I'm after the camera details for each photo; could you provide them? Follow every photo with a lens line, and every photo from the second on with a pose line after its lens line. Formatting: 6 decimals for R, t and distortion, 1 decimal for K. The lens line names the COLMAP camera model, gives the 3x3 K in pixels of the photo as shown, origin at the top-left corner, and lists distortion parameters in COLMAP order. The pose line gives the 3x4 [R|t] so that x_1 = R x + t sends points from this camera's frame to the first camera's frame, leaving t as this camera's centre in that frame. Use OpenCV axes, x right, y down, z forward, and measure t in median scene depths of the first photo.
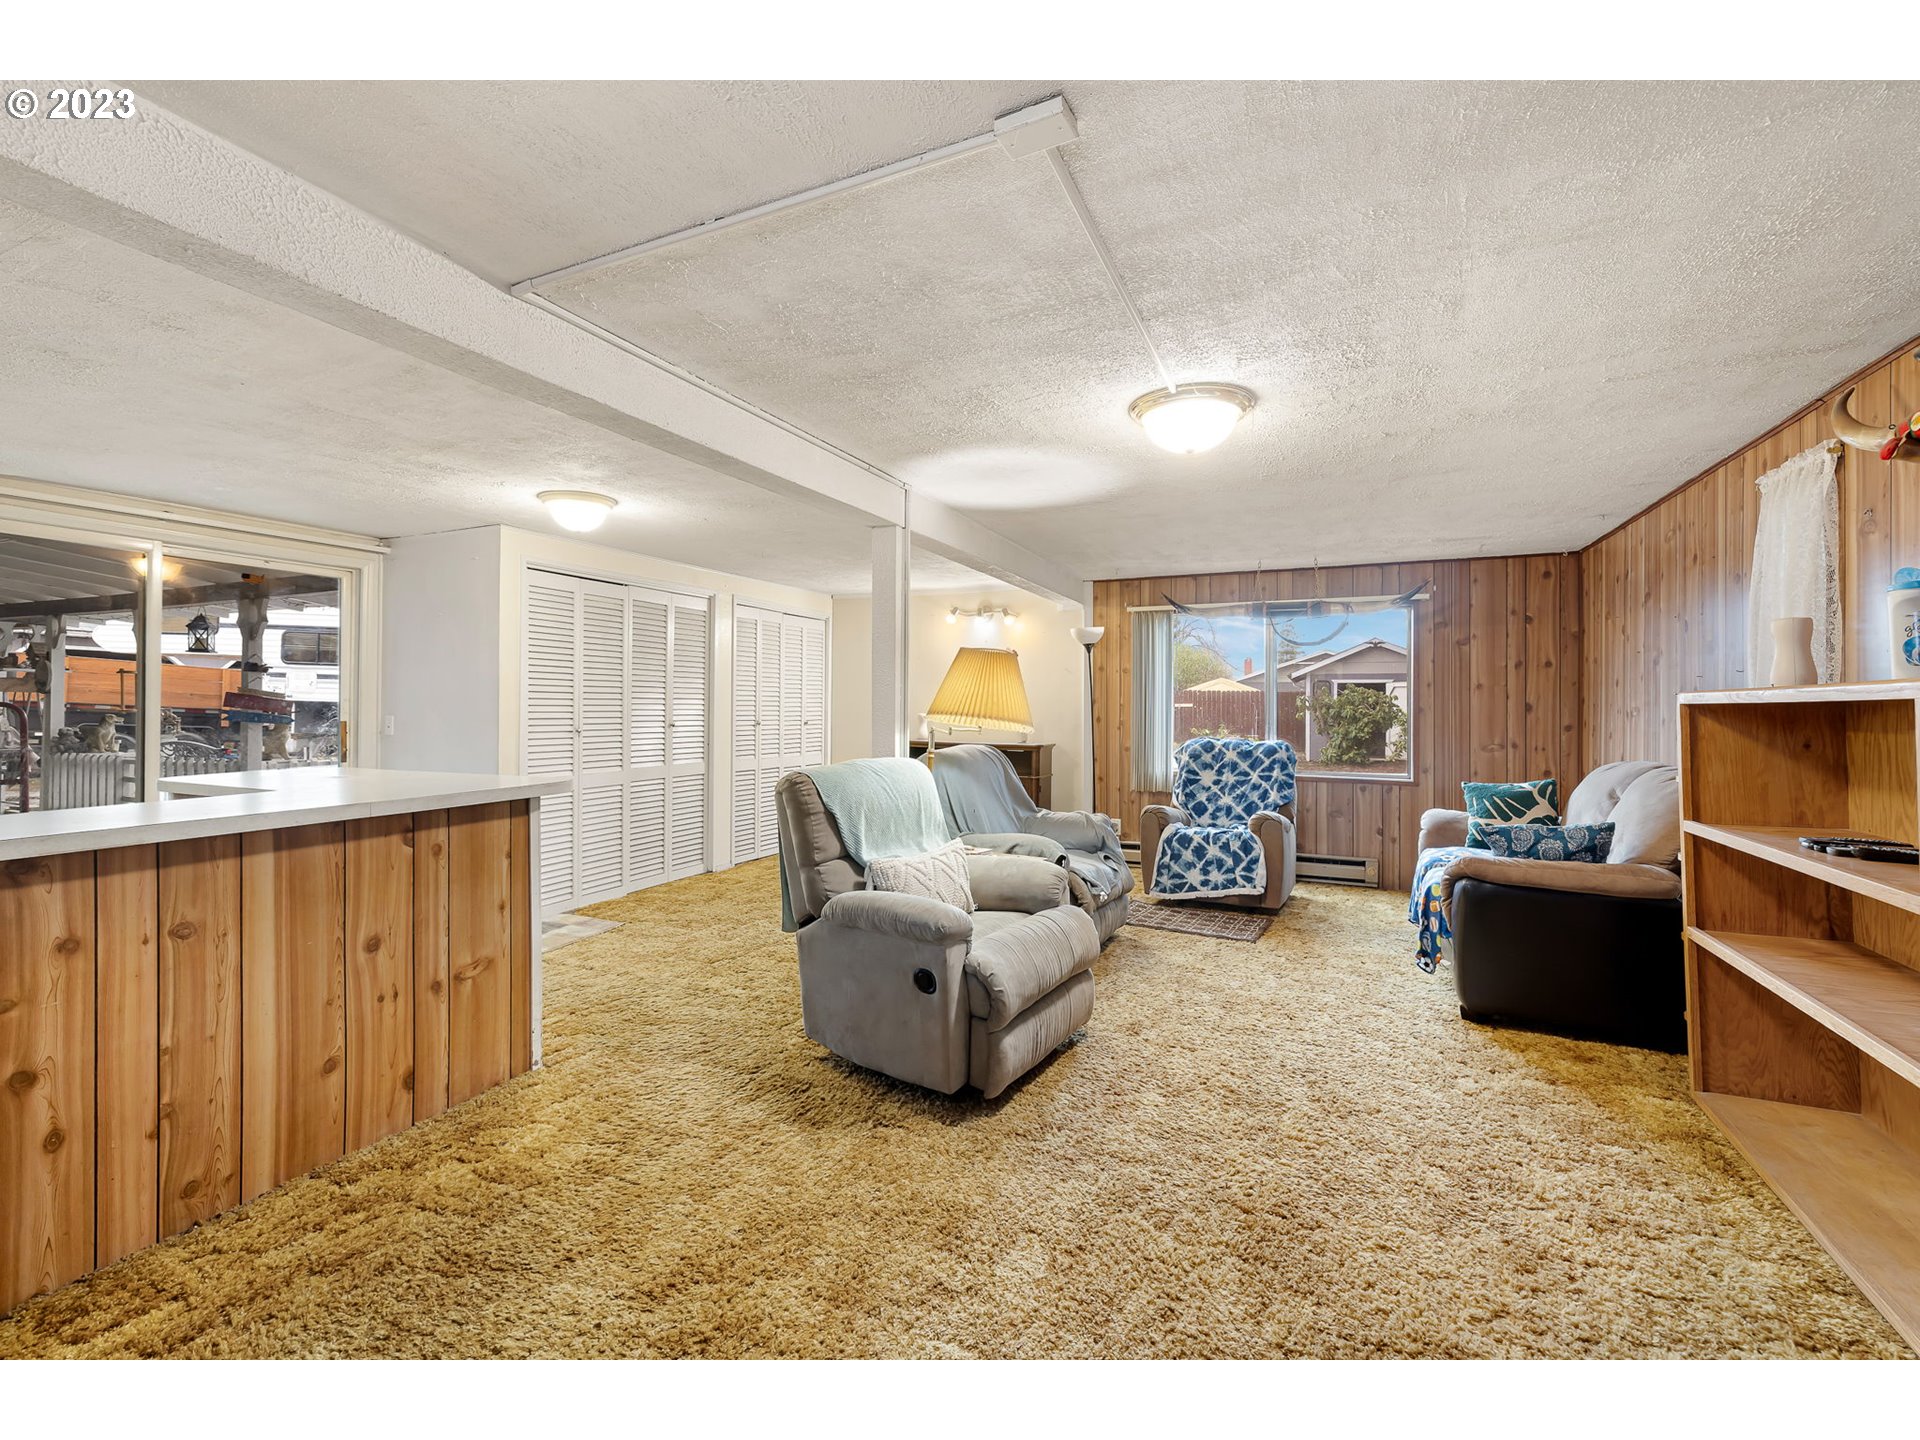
lens RADIAL K [[801.4, 0, 951.0], [0, 801.4, 722.3], [0, 0, 1]] dist [0.001845, 0.000094]
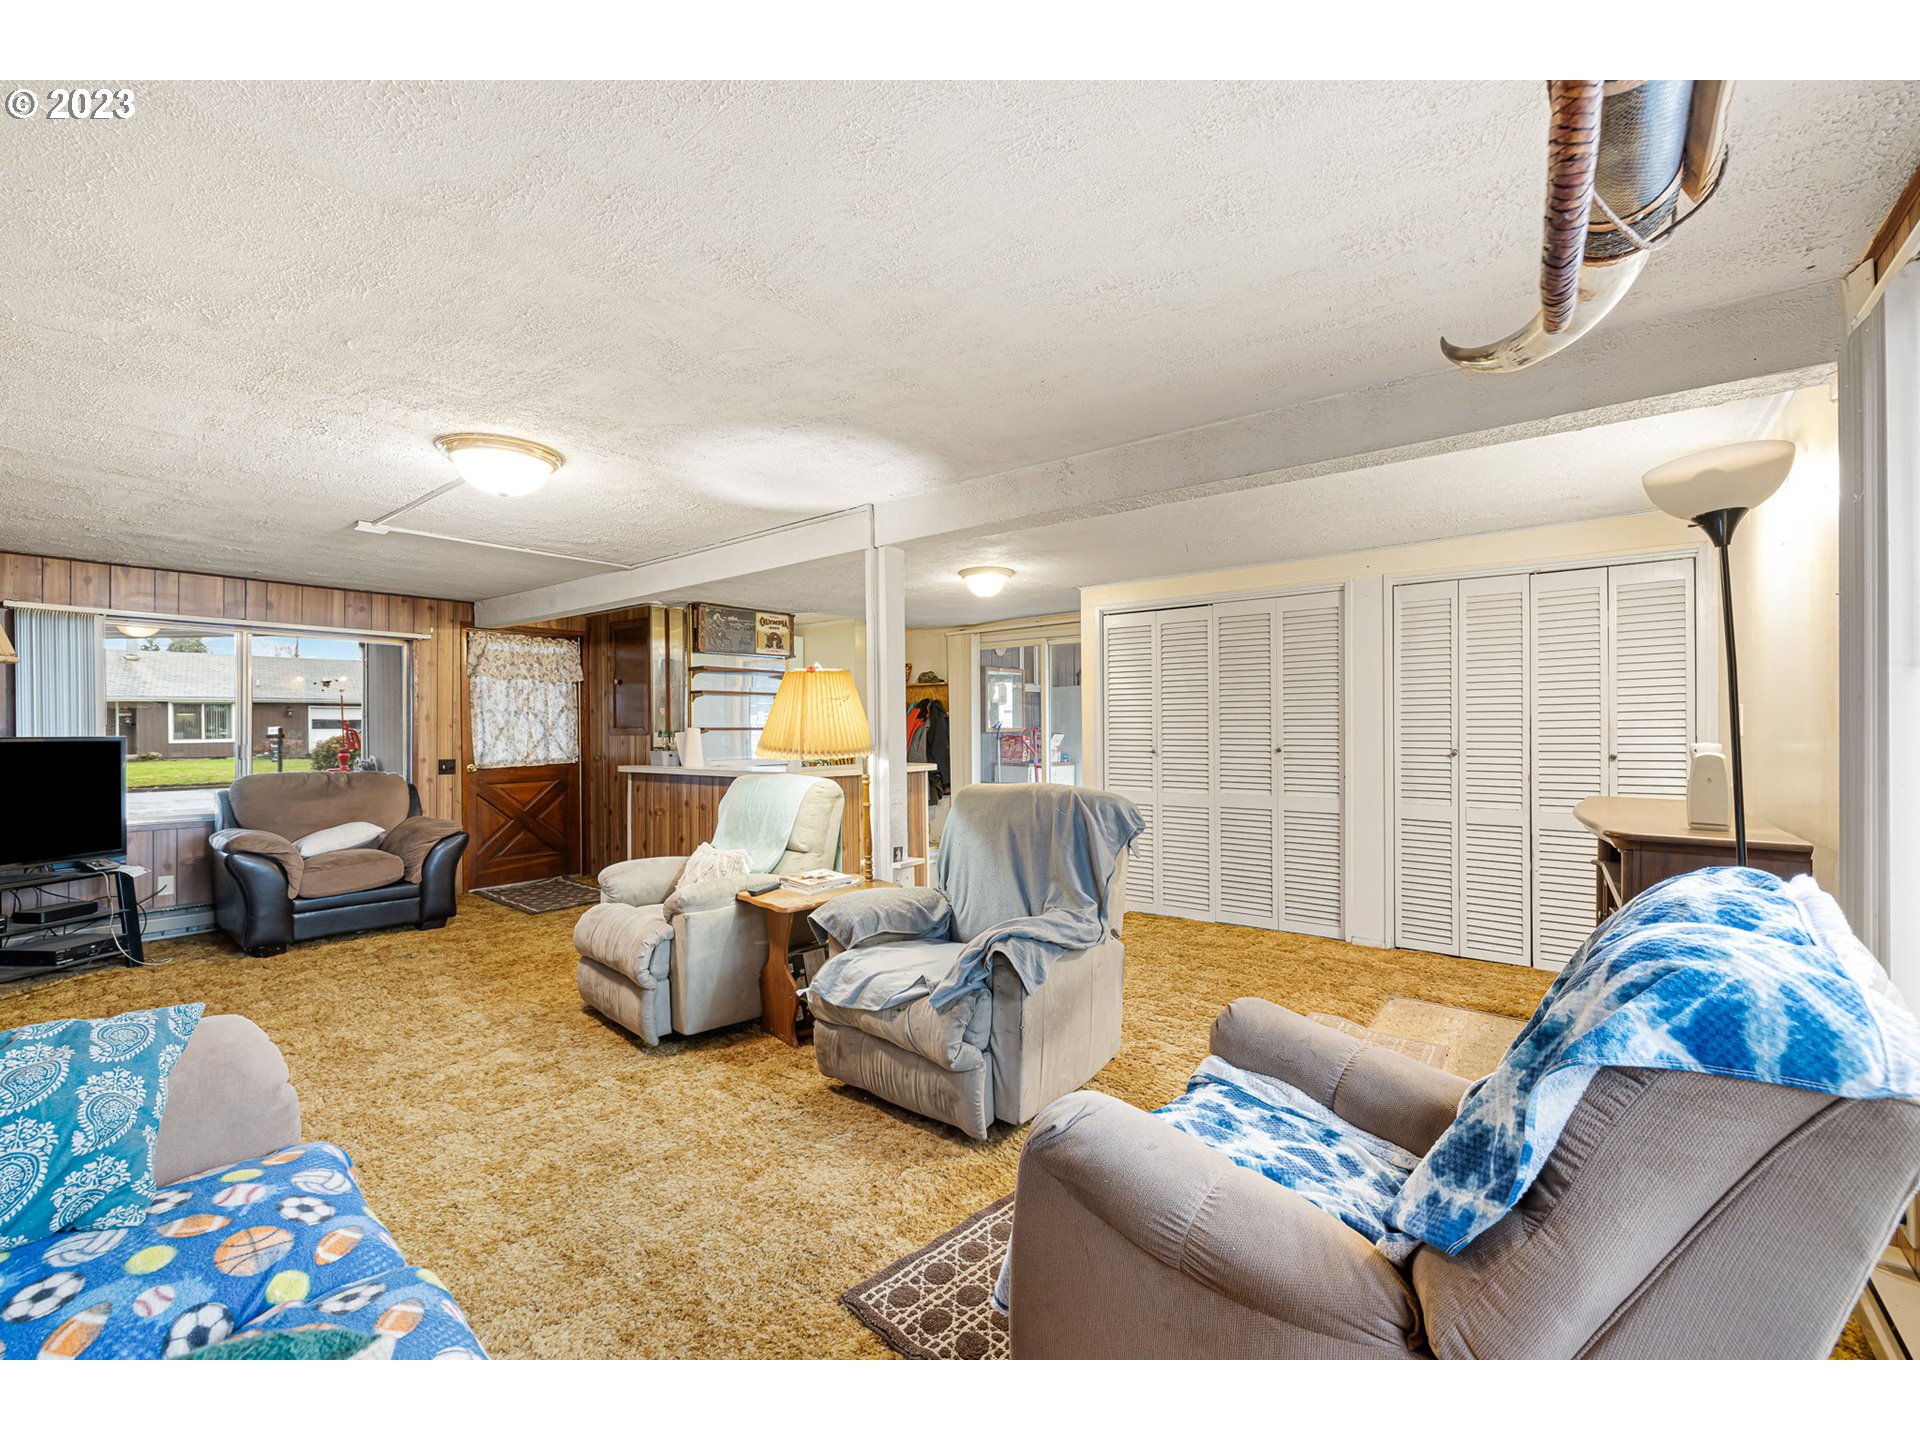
lens RADIAL K [[808.5, 0, 956.0], [0, 808.5, 720.1], [0, 0, 1]] dist [0.001533, 0.000235]
pose [[-0.223155, -0.015024, -0.974667, 0.894378], [-0.014615, 0.999820, -0.012065, -0.019671], [0.974673, 0.011552, -0.223335, 1.325440]]
